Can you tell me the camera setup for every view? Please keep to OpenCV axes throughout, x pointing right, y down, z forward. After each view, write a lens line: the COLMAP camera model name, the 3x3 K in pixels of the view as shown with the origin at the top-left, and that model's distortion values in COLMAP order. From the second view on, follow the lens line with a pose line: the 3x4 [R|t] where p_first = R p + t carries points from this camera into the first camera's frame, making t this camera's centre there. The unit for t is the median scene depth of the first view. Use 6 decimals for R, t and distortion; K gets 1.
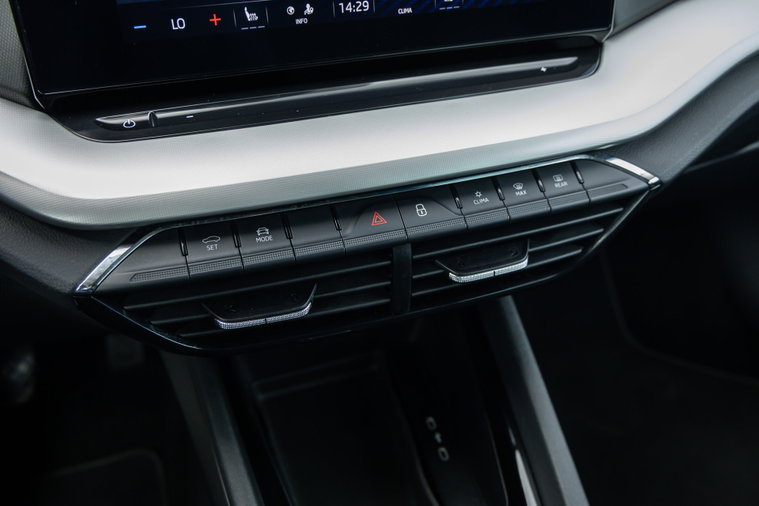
lens RADIAL K [[710.7, 0, 378.1], [0, 710.7, 258.0], [0, 0, 1]] dist [0.020650, 0.000000]
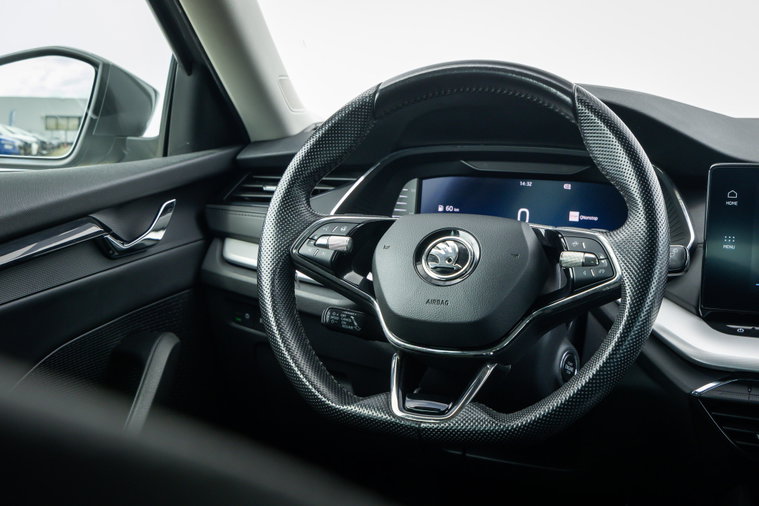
lens RADIAL K [[1169.9, 0, 394.3], [0, 1169.9, 250.8], [0, 0, 1]] dist [0.020626, 0.000000]
pose [[0.782317, 0.106825, -0.613652, 0.792746], [-0.366190, 0.875828, -0.314374, 0.909958], [0.503870, 0.470653, 0.724293, -1.759807]]
